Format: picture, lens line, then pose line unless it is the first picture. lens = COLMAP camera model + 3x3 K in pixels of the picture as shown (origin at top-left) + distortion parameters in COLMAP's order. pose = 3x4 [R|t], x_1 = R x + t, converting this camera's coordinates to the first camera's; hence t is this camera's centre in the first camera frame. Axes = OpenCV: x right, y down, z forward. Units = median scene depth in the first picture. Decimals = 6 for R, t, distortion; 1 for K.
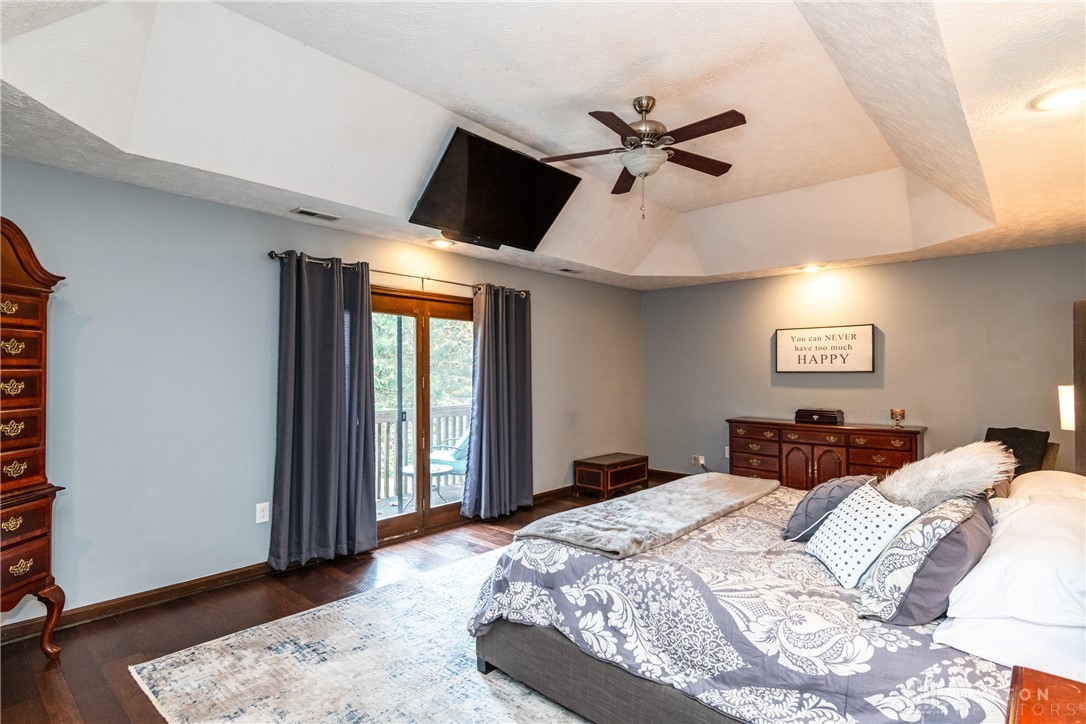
lens RADIAL K [[561.3, 0, 543.0], [0, 561.3, 362.0], [0, 0, 1]] dist [0.001553, 0.000174]
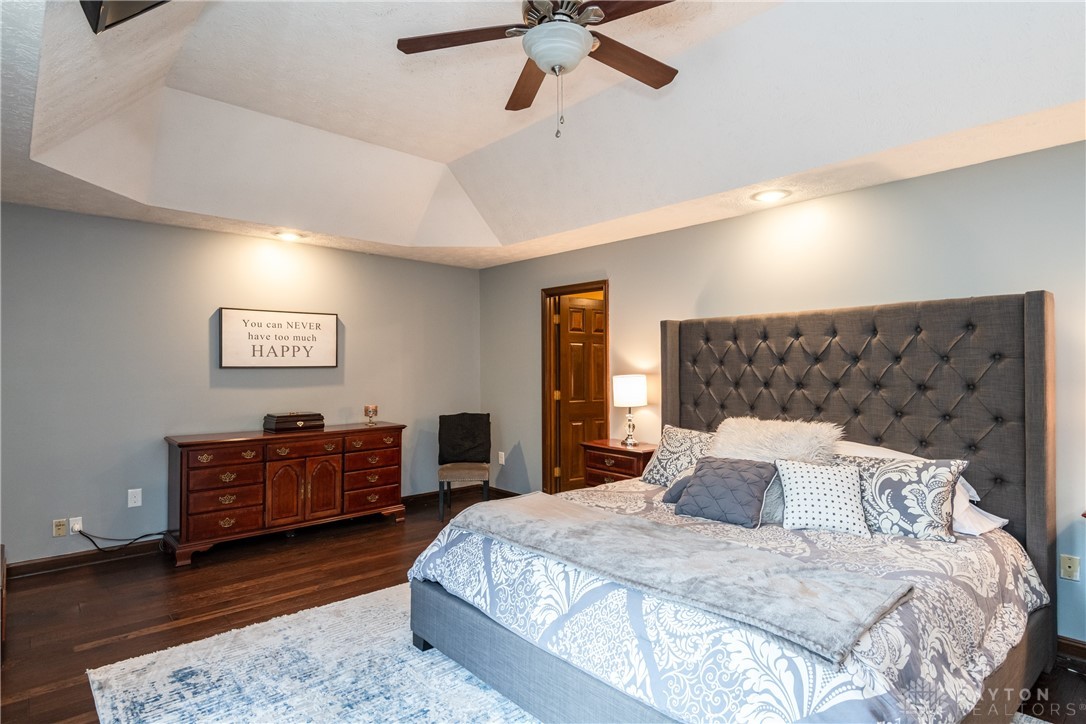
lens RADIAL K [[579.0, 0, 543.0], [0, 579.0, 362.0], [0, 0, 1]] dist [0.024635, -0.000371]
pose [[0.092158, 0.004264, 0.995735, -0.307436], [-0.020635, 0.999784, -0.002371, 0.004882], [-0.995531, -0.020328, 0.092226, 0.569393]]
